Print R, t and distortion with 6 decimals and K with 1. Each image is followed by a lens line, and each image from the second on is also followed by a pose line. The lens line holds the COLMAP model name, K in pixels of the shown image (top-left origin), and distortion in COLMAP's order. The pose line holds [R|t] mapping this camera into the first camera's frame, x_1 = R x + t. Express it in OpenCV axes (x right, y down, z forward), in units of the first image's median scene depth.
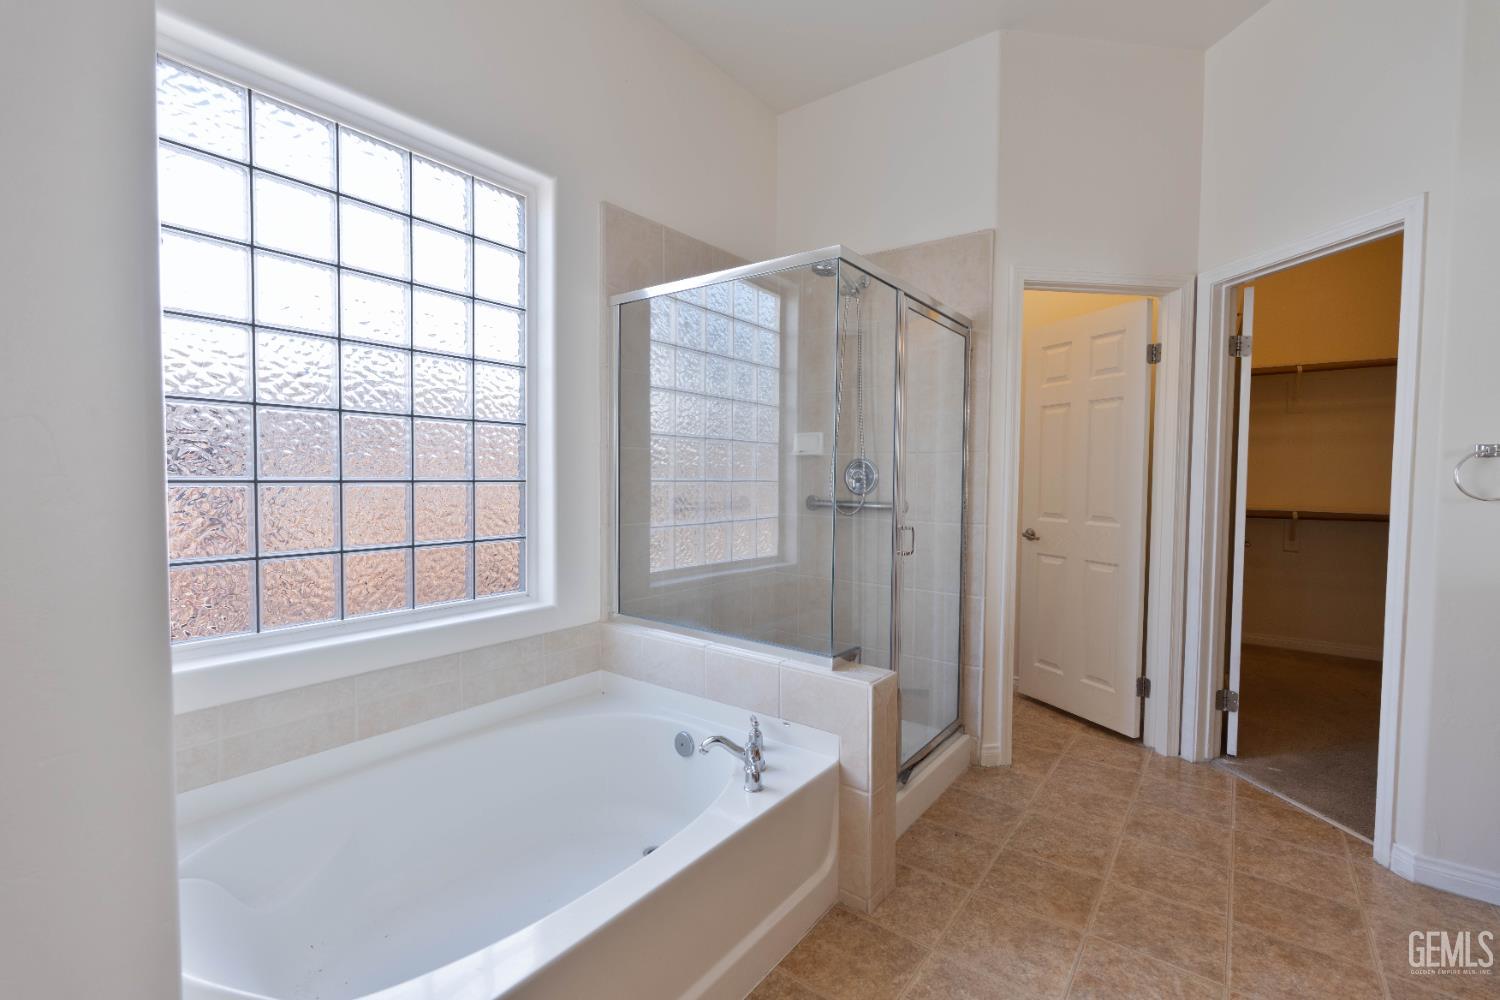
lens RADIAL K [[656.5, 0, 749.4], [0, 656.5, 496.1], [0, 0, 1]] dist [-0.003579, 0.000778]
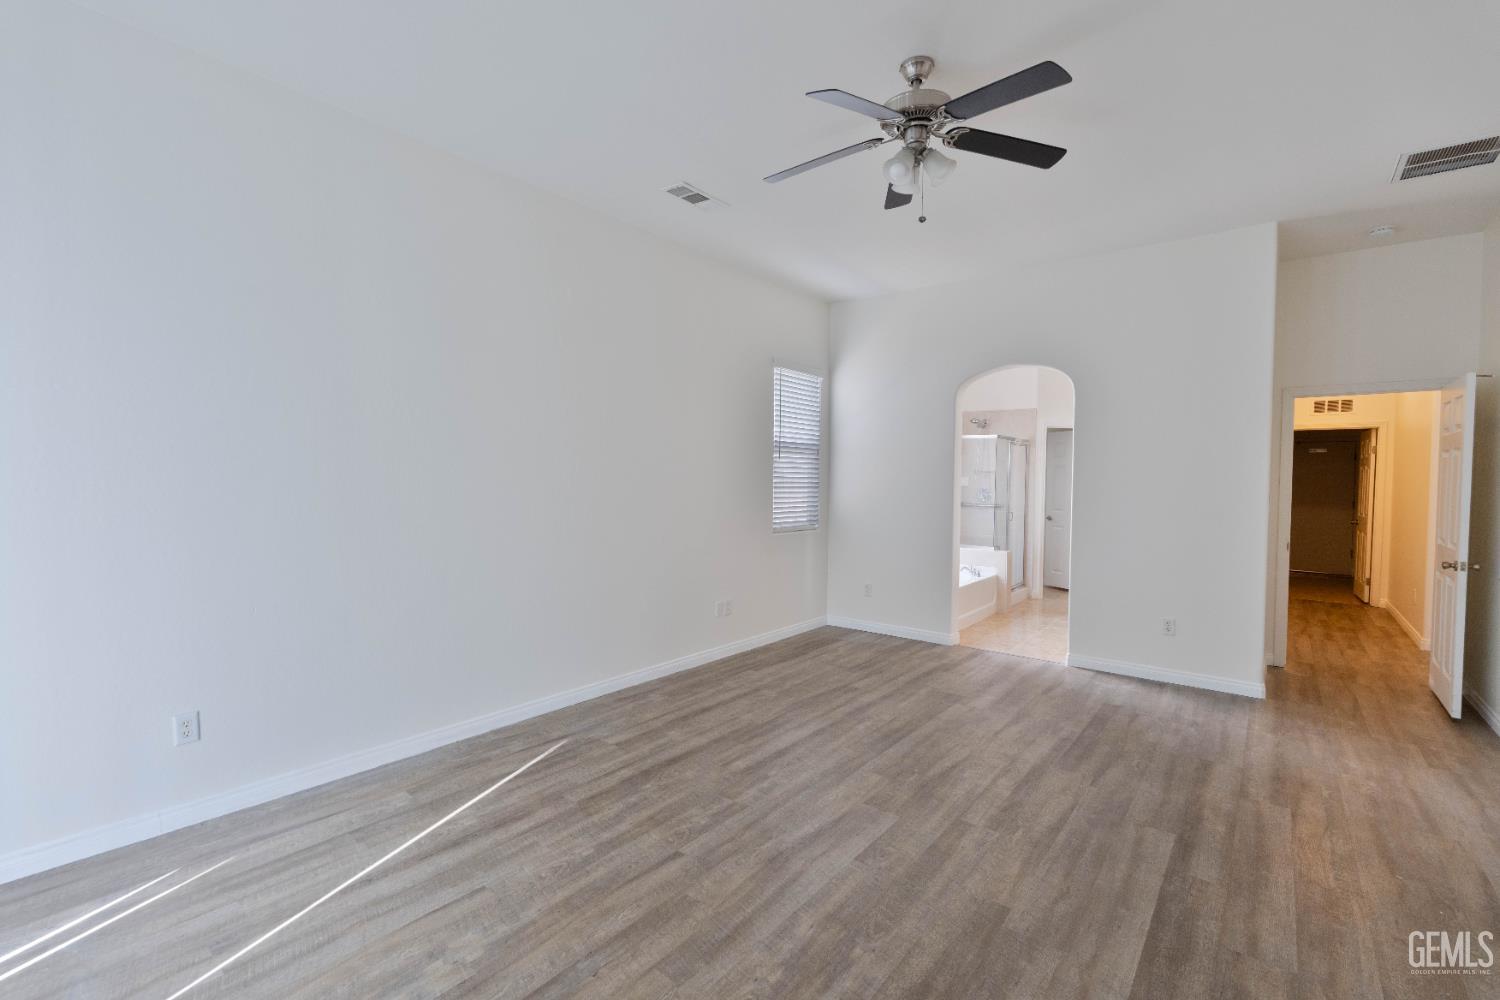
lens RADIAL K [[656.5, 0, 764.6], [0, 656.5, 498.4], [0, 0, 1]] dist [-0.003579, 0.000778]
pose [[0.999931, 0.011333, -0.003056, -0.873762], [-0.011353, 0.999915, -0.006489, 0.014882], [0.002982, 0.006523, 0.999974, -2.021724]]
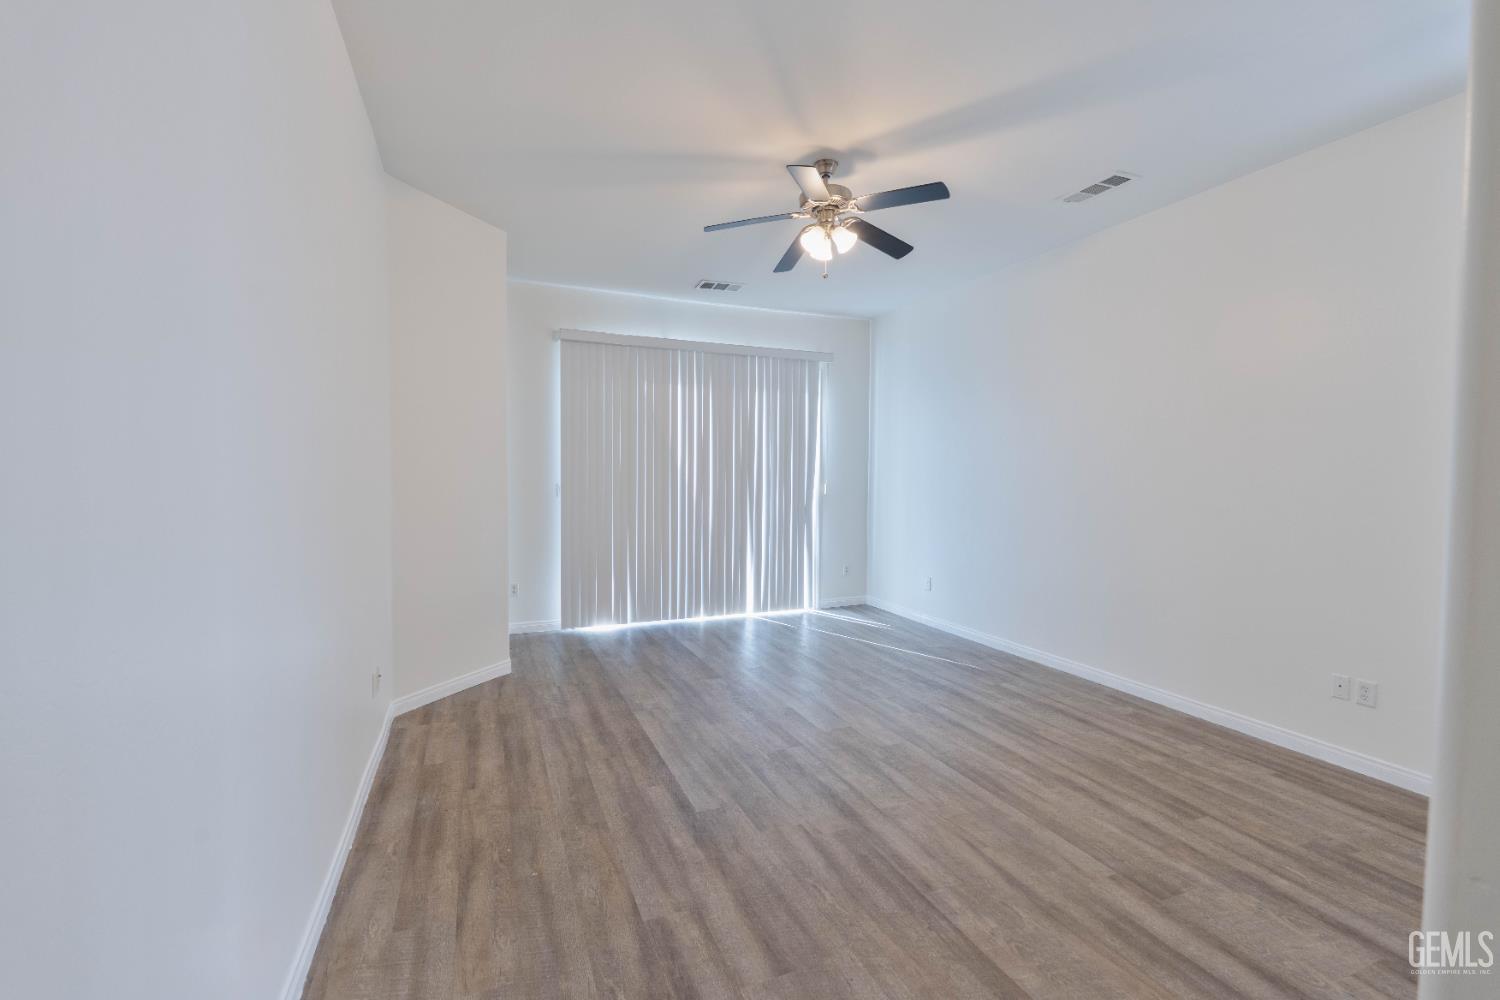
lens RADIAL K [[656.5, 0, 751.5], [0, 656.5, 492.0], [0, 0, 1]] dist [-0.003579, 0.000778]
pose [[-0.491932, 0.022949, -0.870331, 1.111377], [-0.037604, 0.998160, 0.047574, -0.081067], [0.869821, 0.056131, -0.490163, 0.061153]]
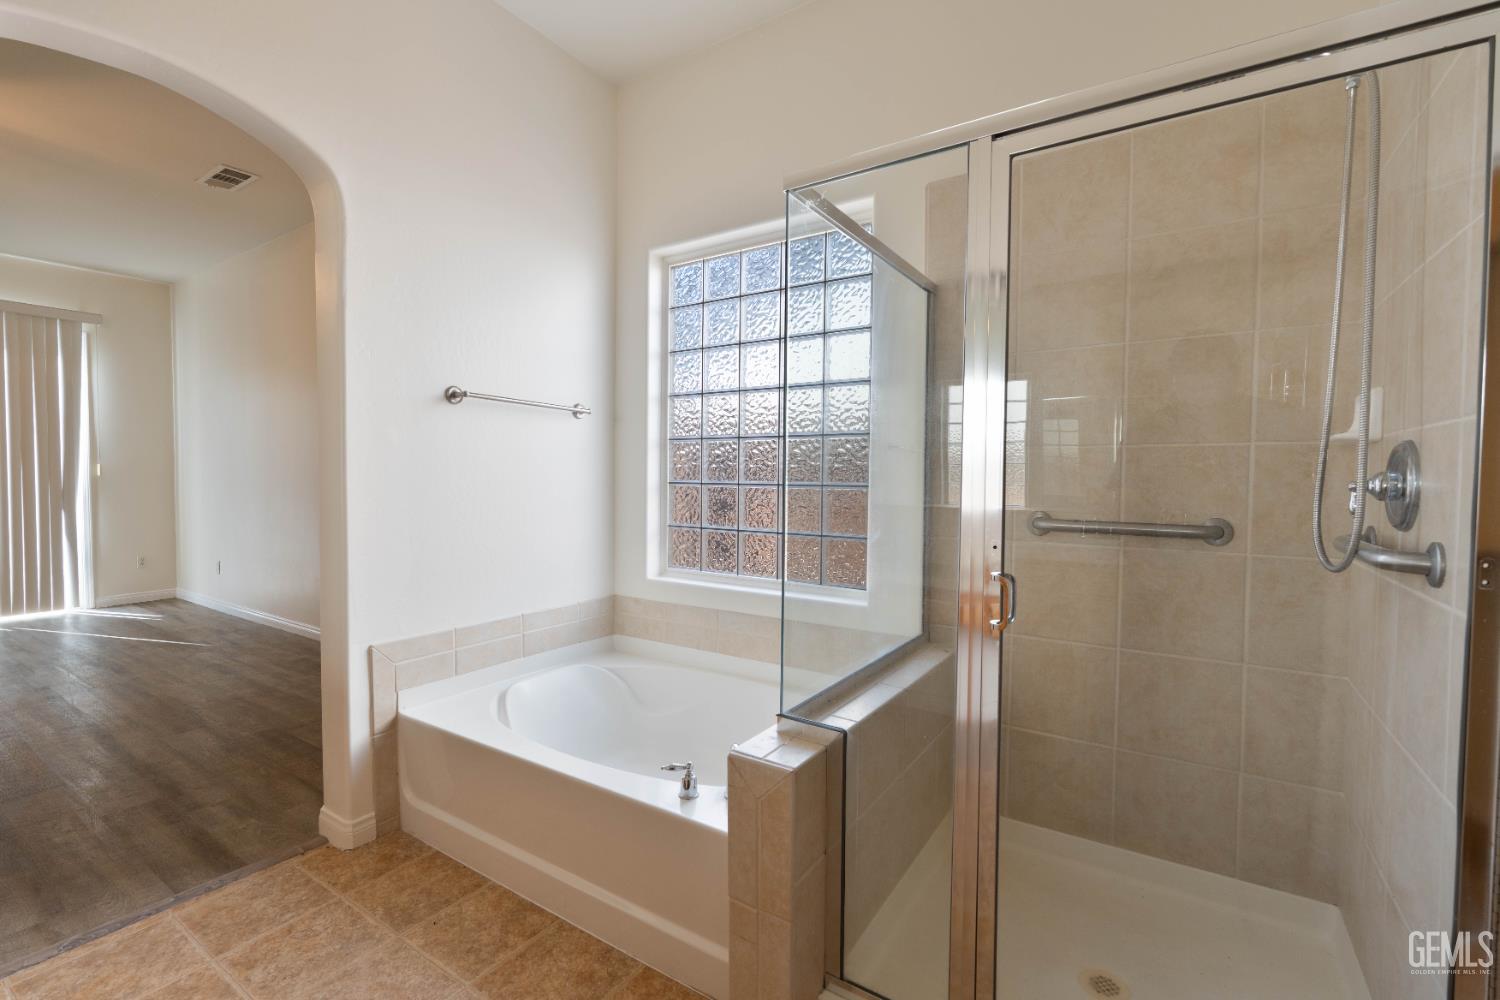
lens RADIAL K [[656.5, 0, 760.9], [0, 656.5, 497.2], [0, 0, 1]] dist [-0.003579, 0.000778]
pose [[0.076263, 0.021964, -0.996846, 1.138576], [-0.052535, 0.998457, 0.017981, -0.040651], [0.995703, 0.050998, 0.077299, 1.289978]]
